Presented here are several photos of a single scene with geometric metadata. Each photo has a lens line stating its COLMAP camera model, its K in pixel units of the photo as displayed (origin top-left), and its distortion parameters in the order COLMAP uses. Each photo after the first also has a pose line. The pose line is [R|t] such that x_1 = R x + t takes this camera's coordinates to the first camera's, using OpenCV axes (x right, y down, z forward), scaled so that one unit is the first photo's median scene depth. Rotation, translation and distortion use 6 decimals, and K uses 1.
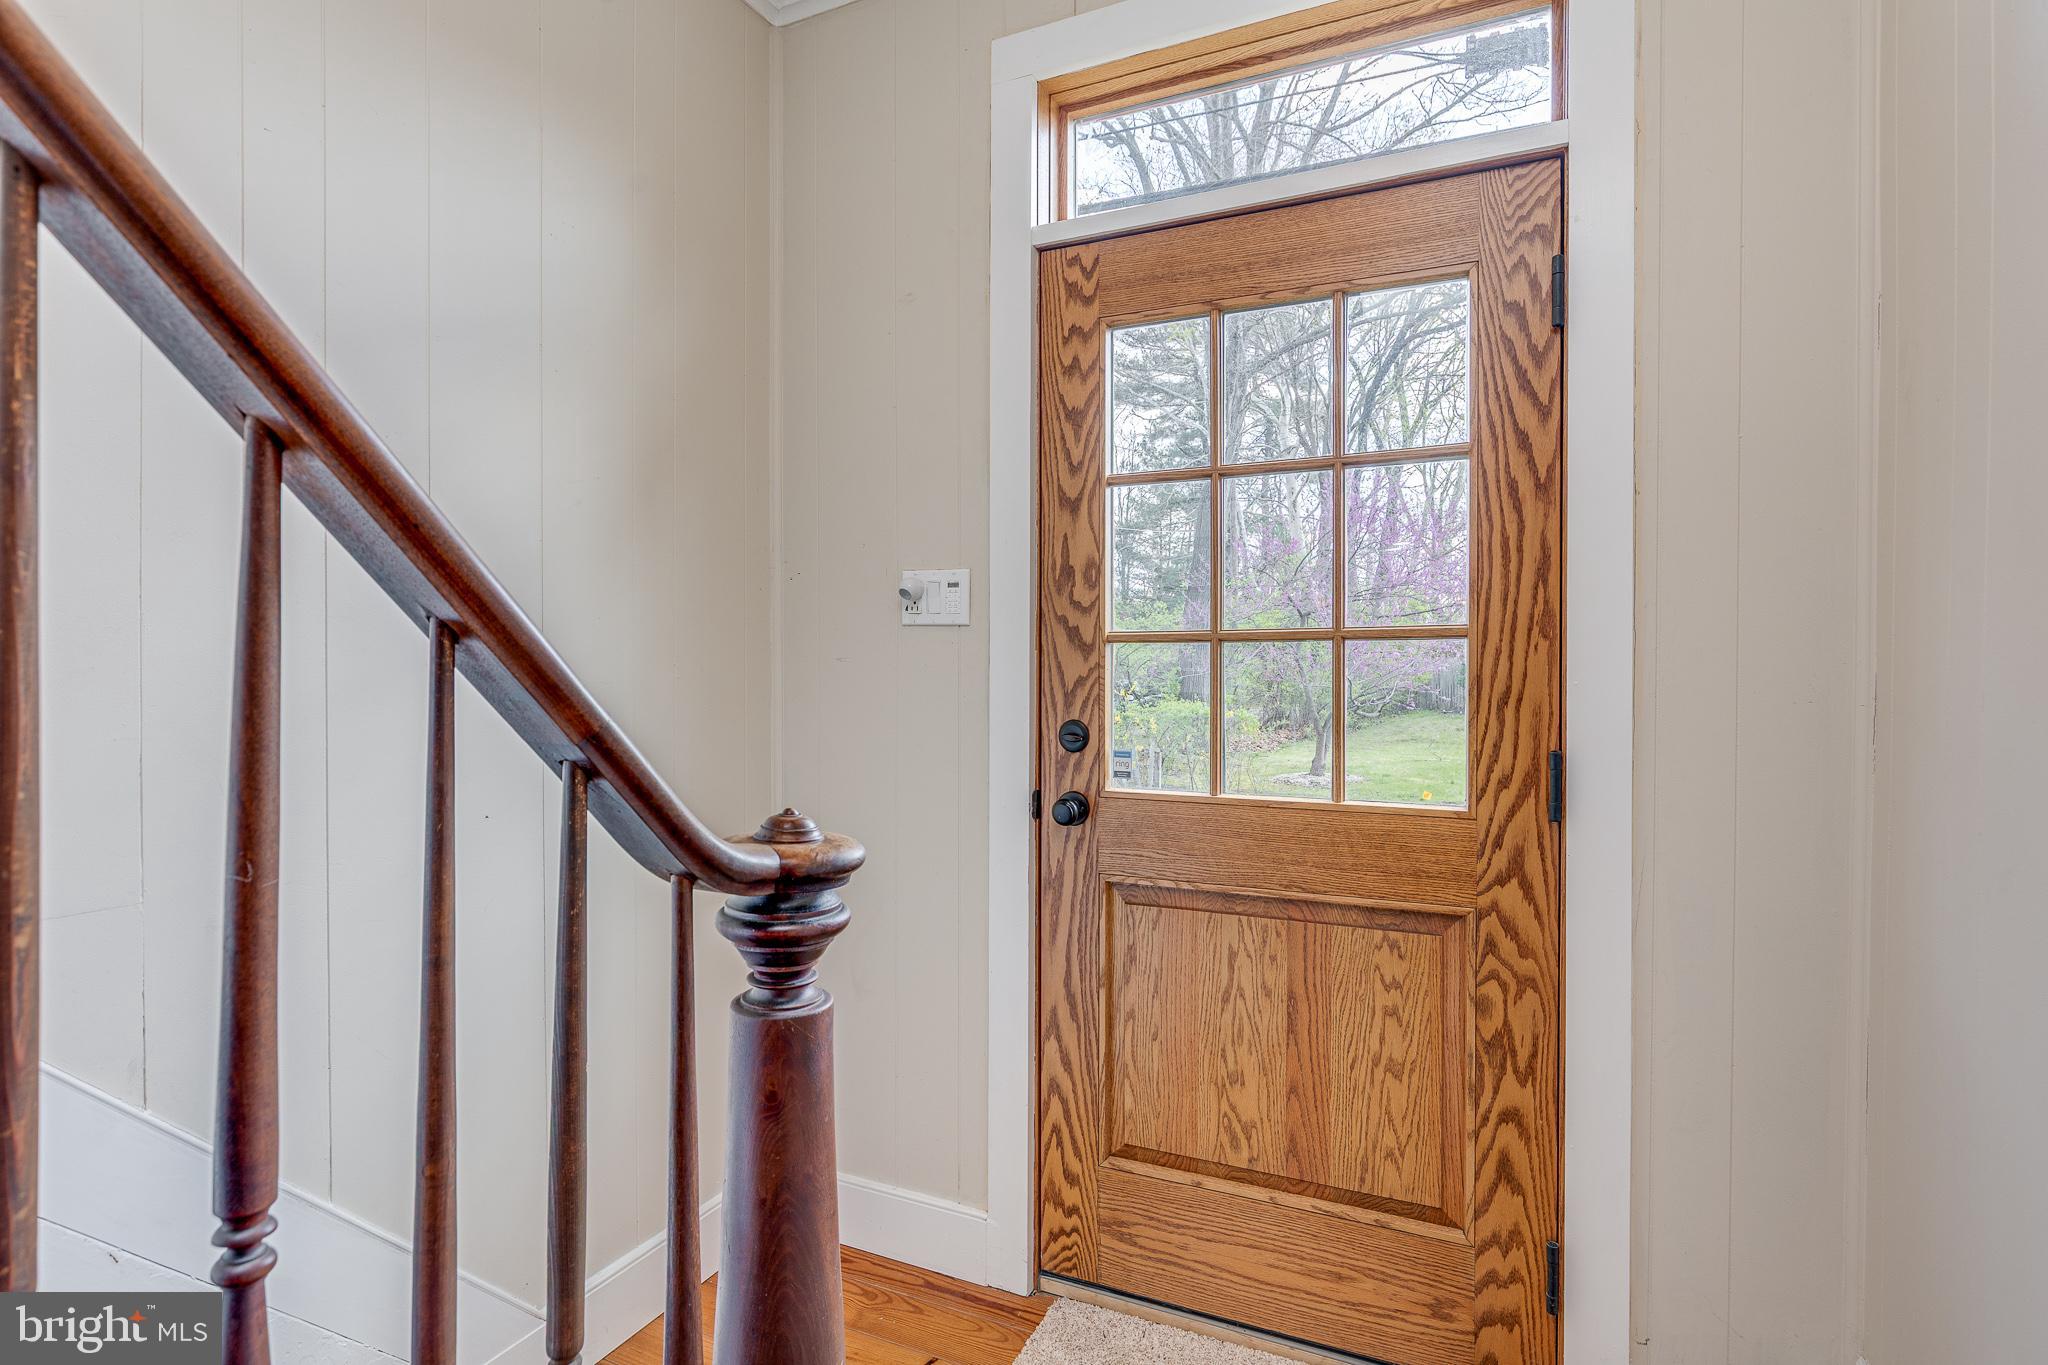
lens RADIAL K [[1058.1, 0, 1023.6], [0, 1058.1, 684.4], [0, 0, 1]] dist [-0.004609, -0.001142]
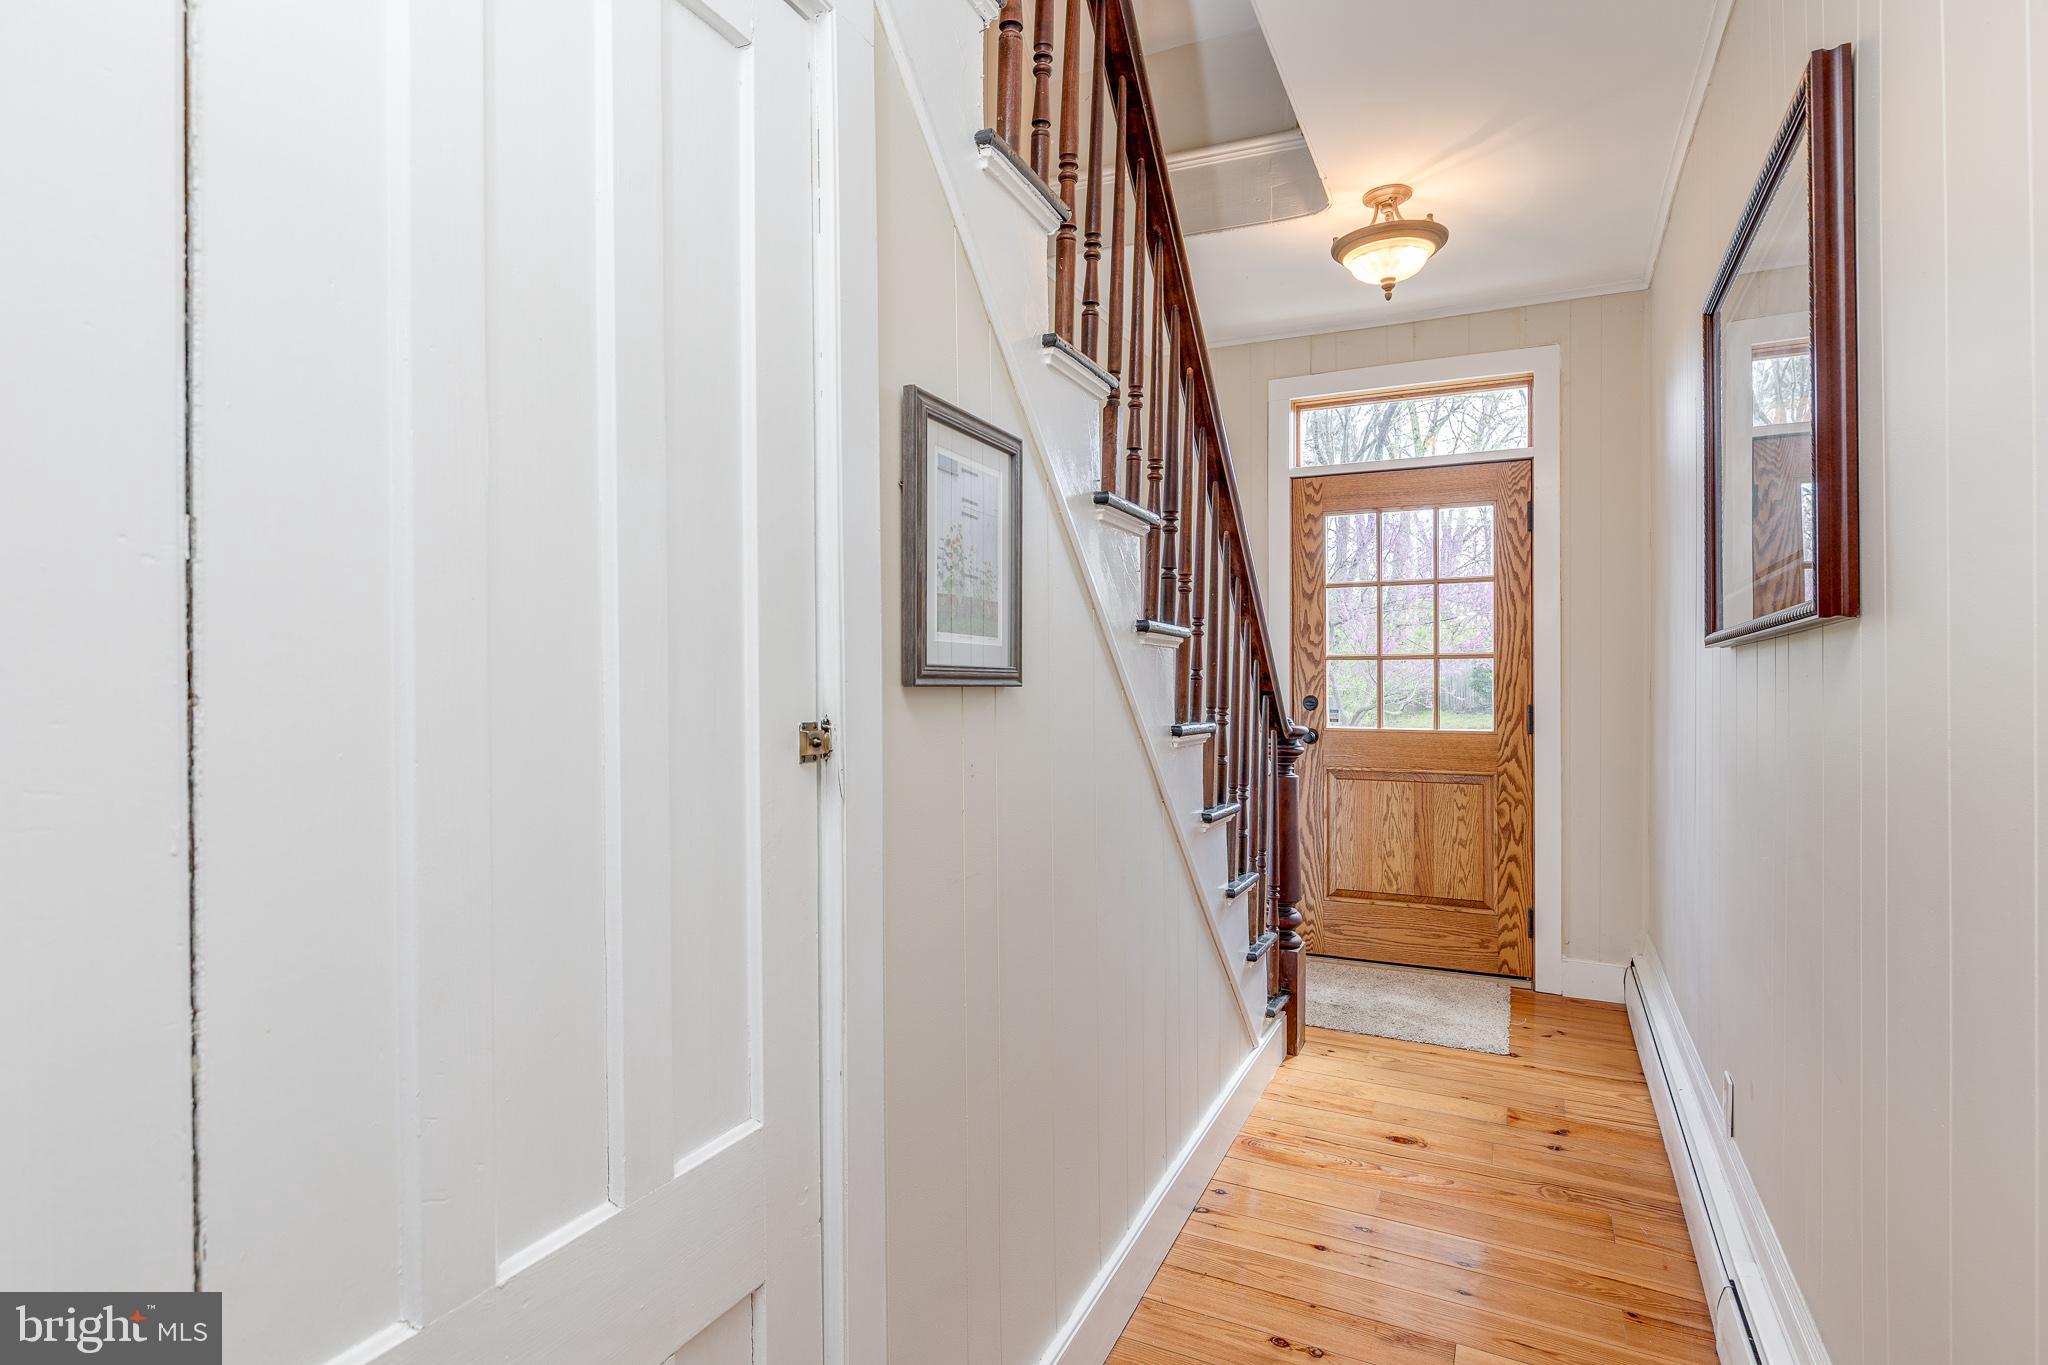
lens RADIAL K [[1058.1, 0, 1022.1], [0, 1058.1, 680.7], [0, 0, 1]] dist [-0.004609, -0.001142]
pose [[0.999972, -0.002895, -0.006944, -0.598238], [0.002840, 0.999964, -0.007962, 0.021378], [0.006967, 0.007942, 0.999944, -1.328620]]
